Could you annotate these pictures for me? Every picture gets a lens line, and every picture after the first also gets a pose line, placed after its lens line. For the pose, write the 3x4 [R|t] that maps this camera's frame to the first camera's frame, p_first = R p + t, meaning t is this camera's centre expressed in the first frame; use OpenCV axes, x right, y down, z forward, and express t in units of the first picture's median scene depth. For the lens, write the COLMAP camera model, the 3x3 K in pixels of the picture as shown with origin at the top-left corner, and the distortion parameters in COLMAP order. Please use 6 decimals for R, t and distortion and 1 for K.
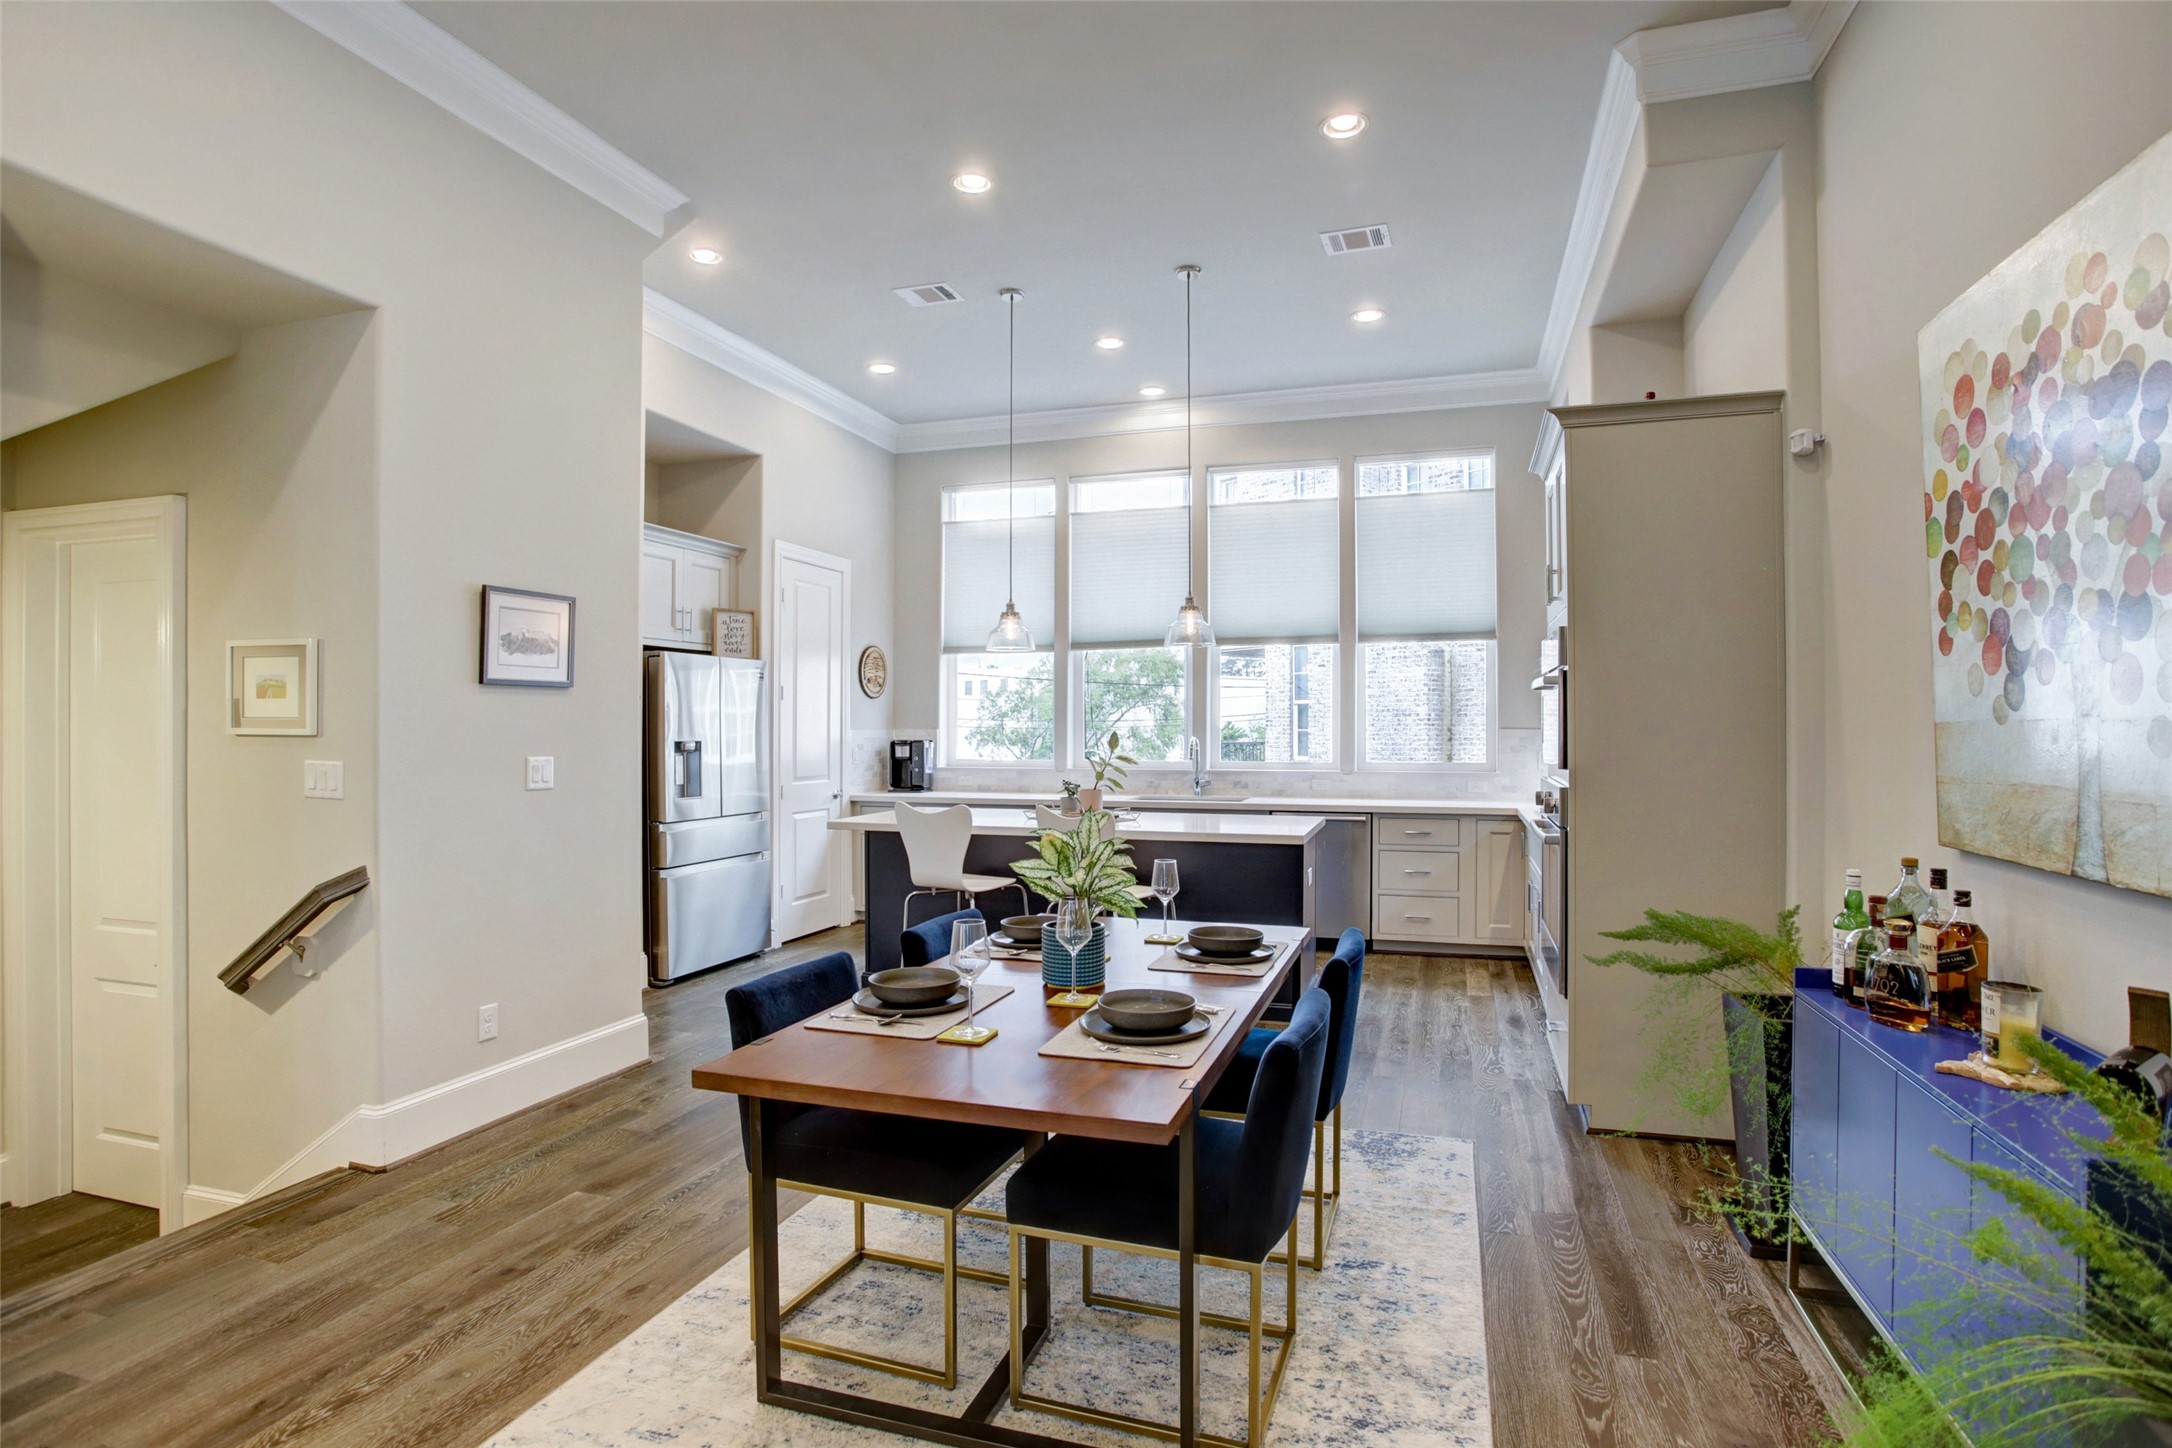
lens RADIAL K [[1082.2, 0, 1082.9], [0, 1082.2, 725.0], [0, 0, 1]] dist [-0.054675, 0.016290]
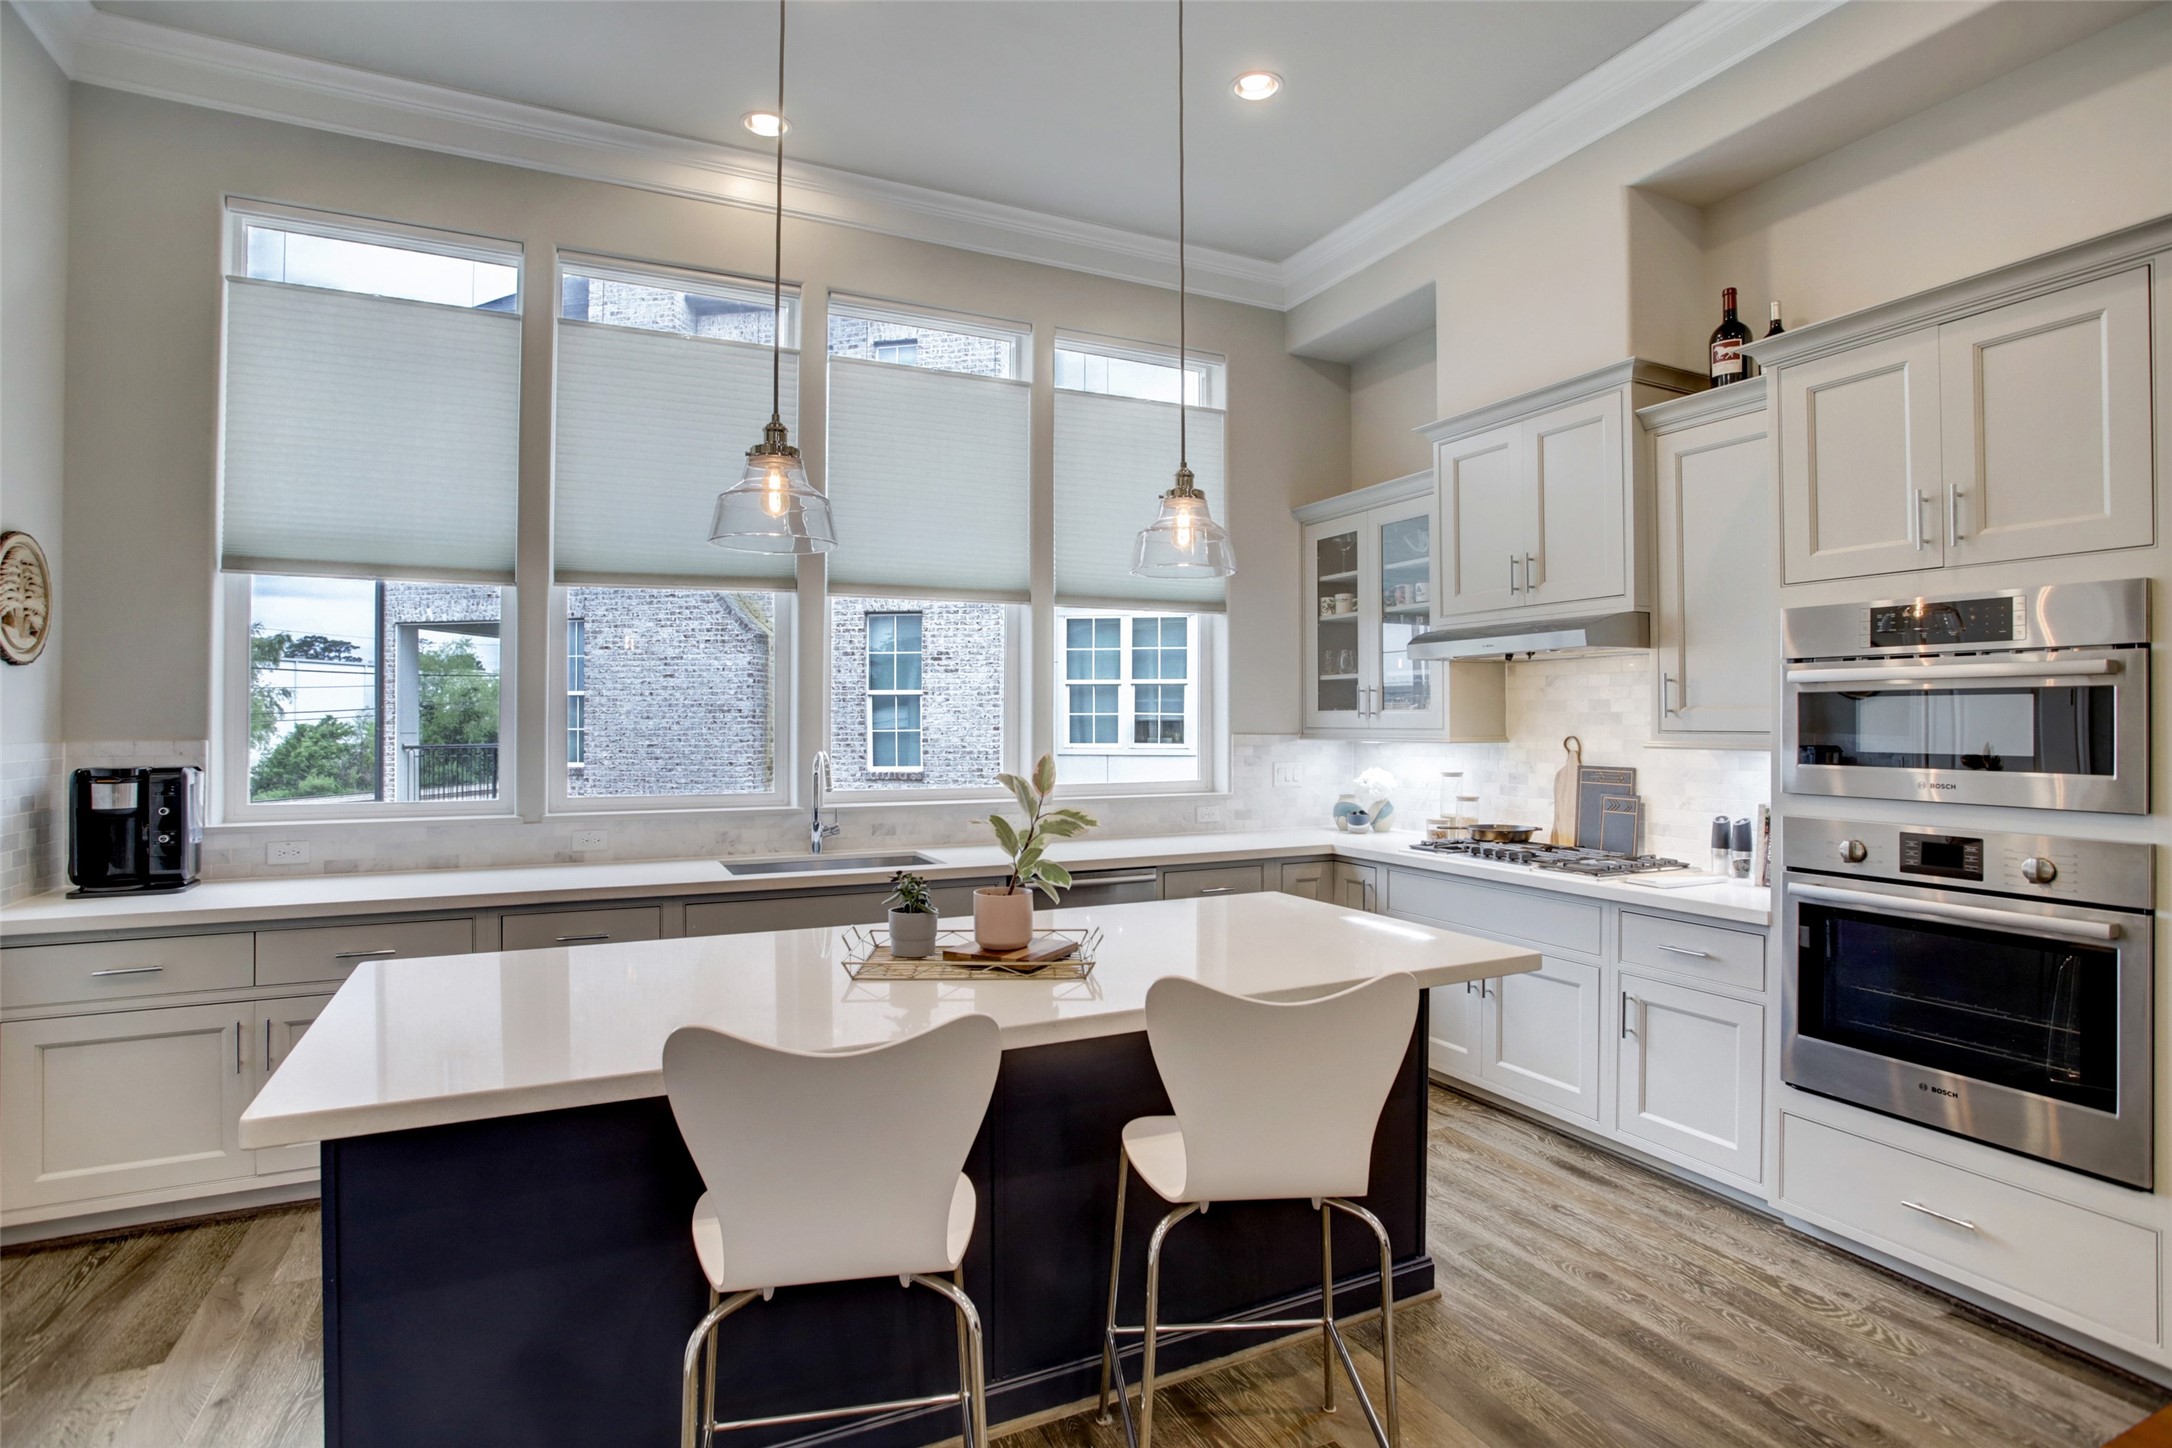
lens RADIAL K [[1082.2, 0, 1083.6], [0, 1082.2, 716.3], [0, 0, 1]] dist [-0.054675, 0.016290]
pose [[0.716866, 0.004040, 0.697199, -0.181948], [-0.001762, 0.999991, -0.003983, -0.004936], [-0.697208, 0.001627, 0.716867, 0.463247]]
